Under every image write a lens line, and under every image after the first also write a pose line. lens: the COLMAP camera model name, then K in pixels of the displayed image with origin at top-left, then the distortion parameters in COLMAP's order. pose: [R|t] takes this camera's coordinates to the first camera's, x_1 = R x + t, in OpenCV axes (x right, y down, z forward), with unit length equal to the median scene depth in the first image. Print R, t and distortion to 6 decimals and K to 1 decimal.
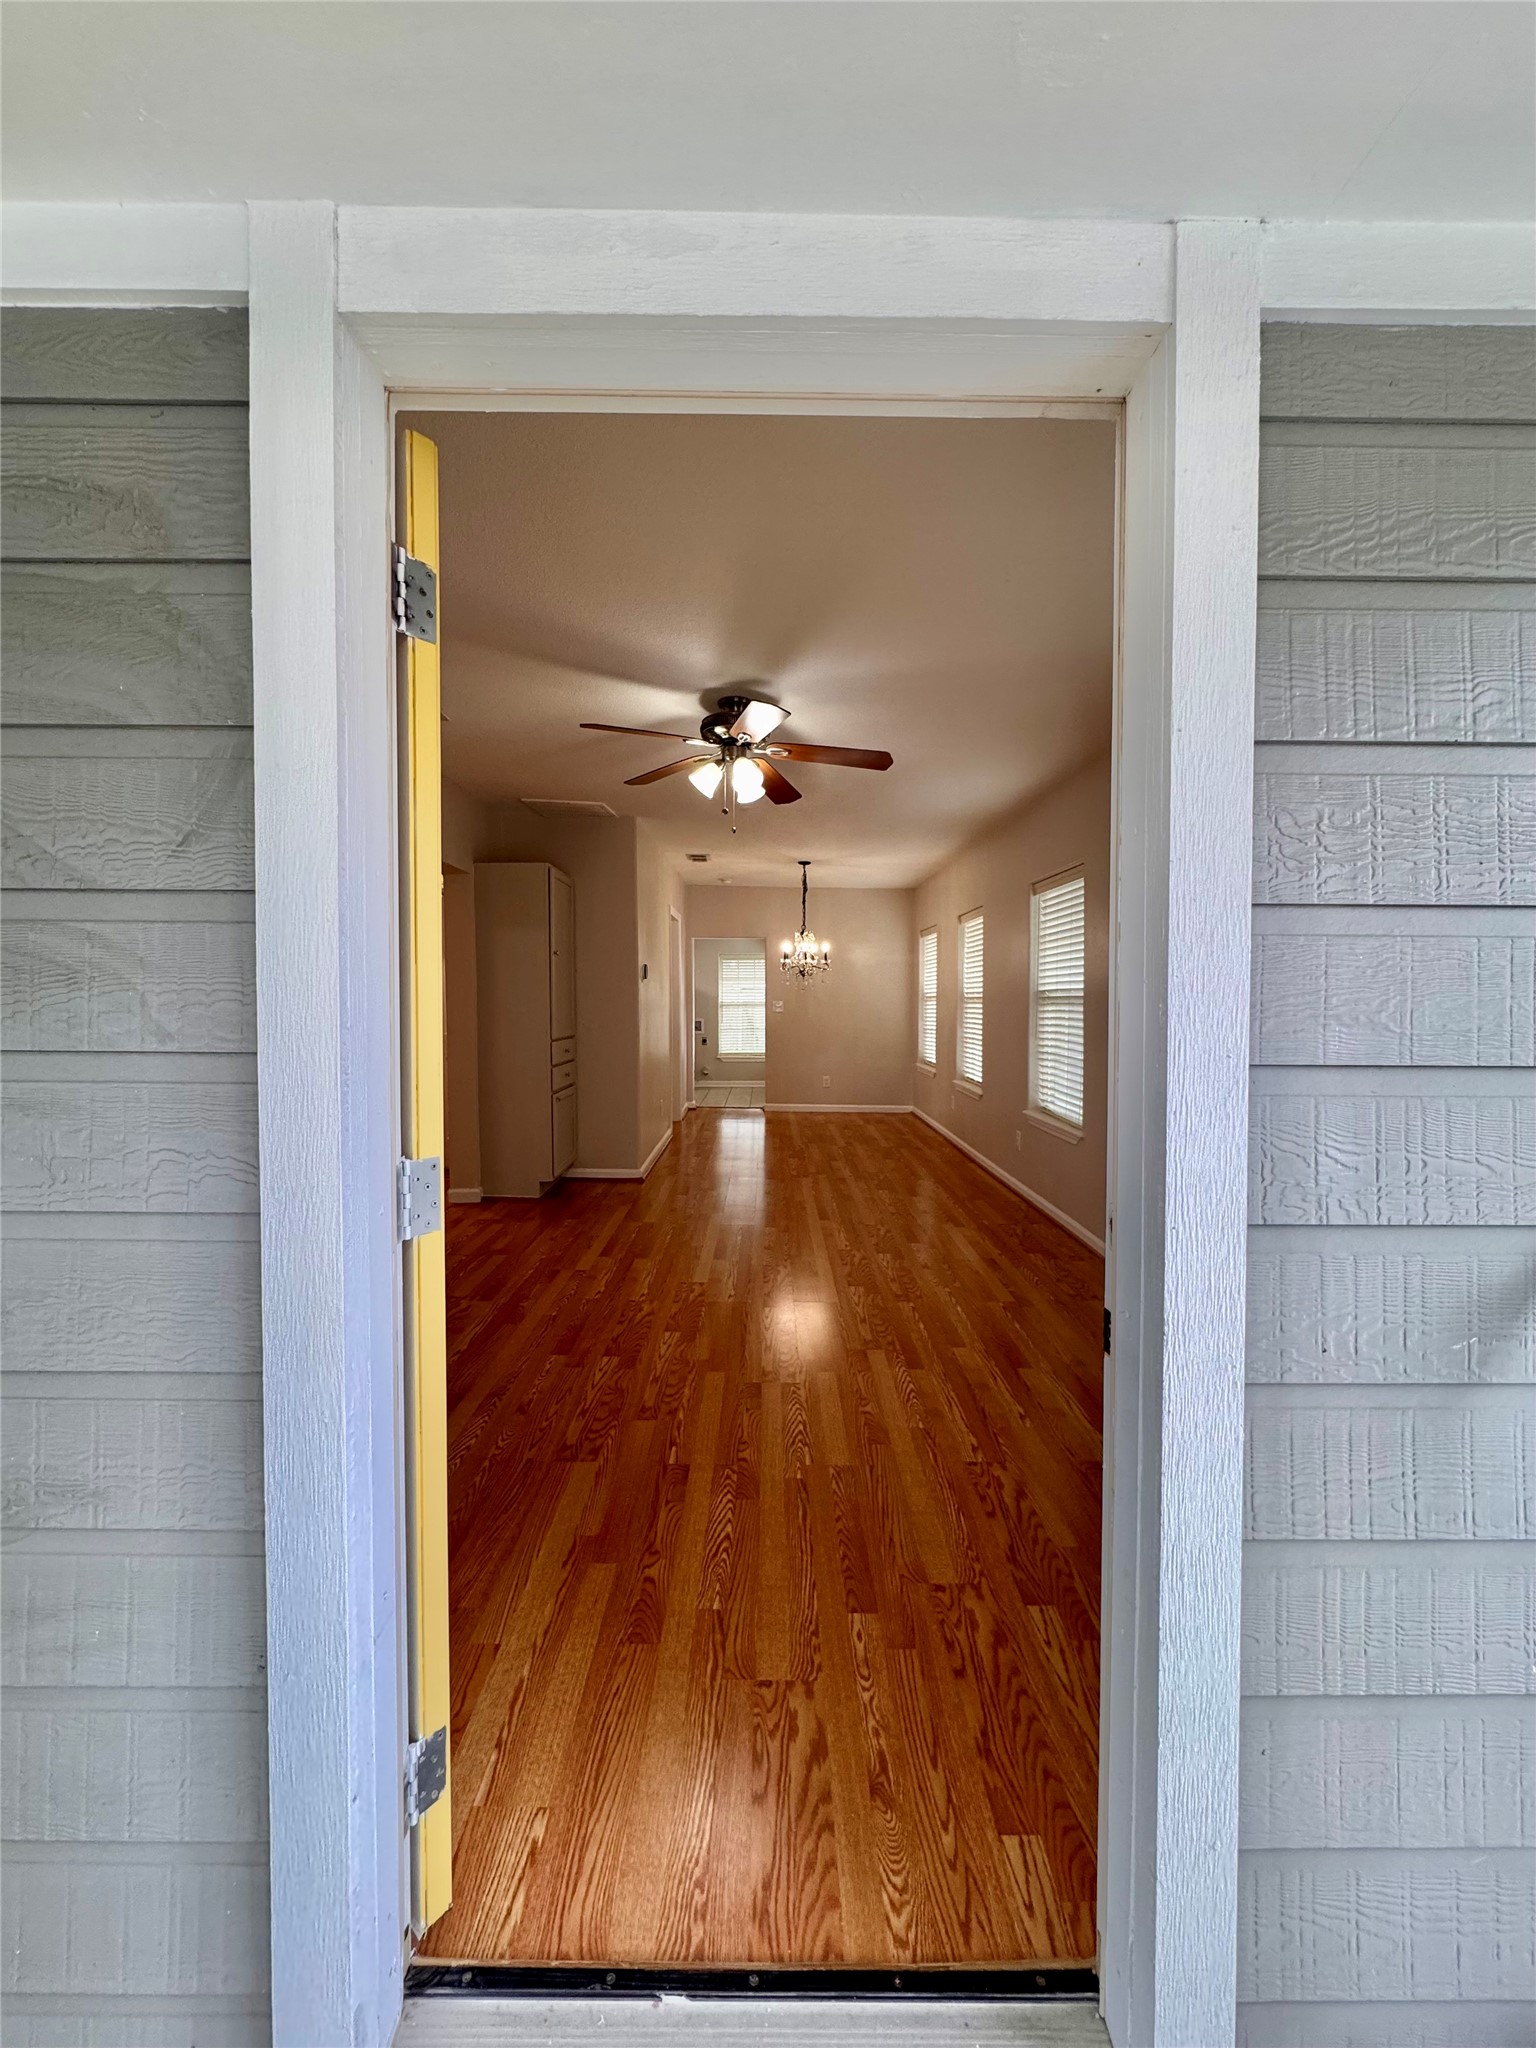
lens RADIAL K [[810.9, 0, 774.9], [0, 810.9, 1023.0], [0, 0, 1]] dist [-0.004479, 0.001204]
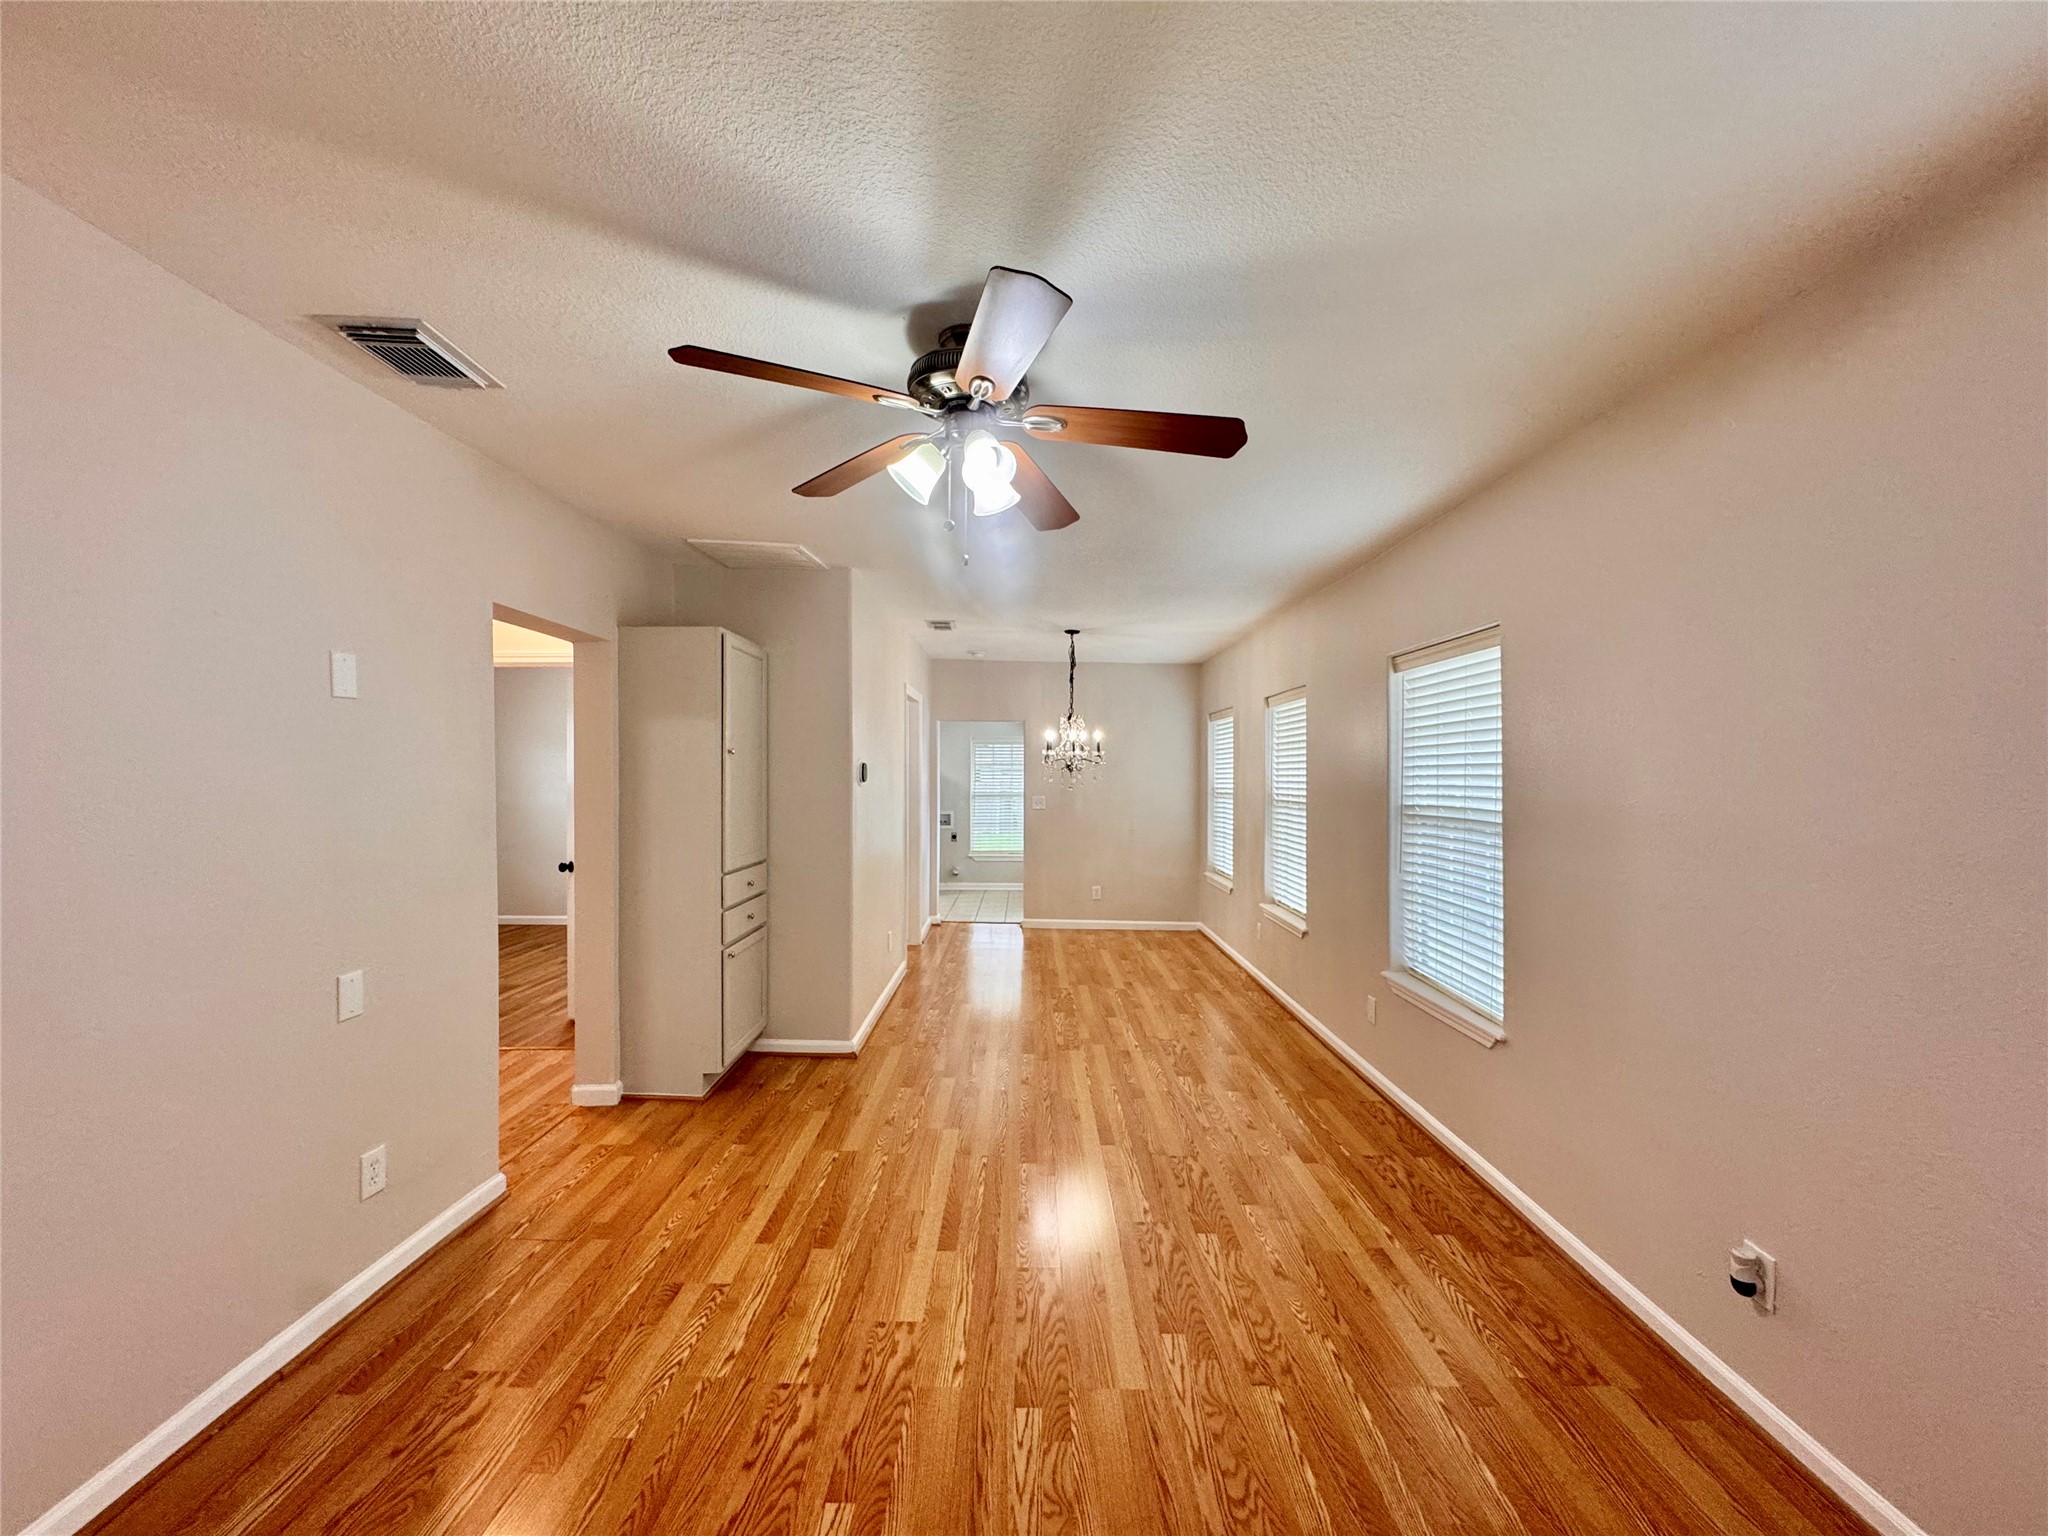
lens RADIAL K [[810.9, 0, 1029.2], [0, 810.9, 765.1], [0, 0, 1]] dist [-0.004479, 0.001204]
pose [[0.999974, 0.002496, -0.006768, -0.001091], [-0.002761, 0.999217, -0.039471, -0.045690], [0.006665, 0.039489, 0.999198, 0.278221]]
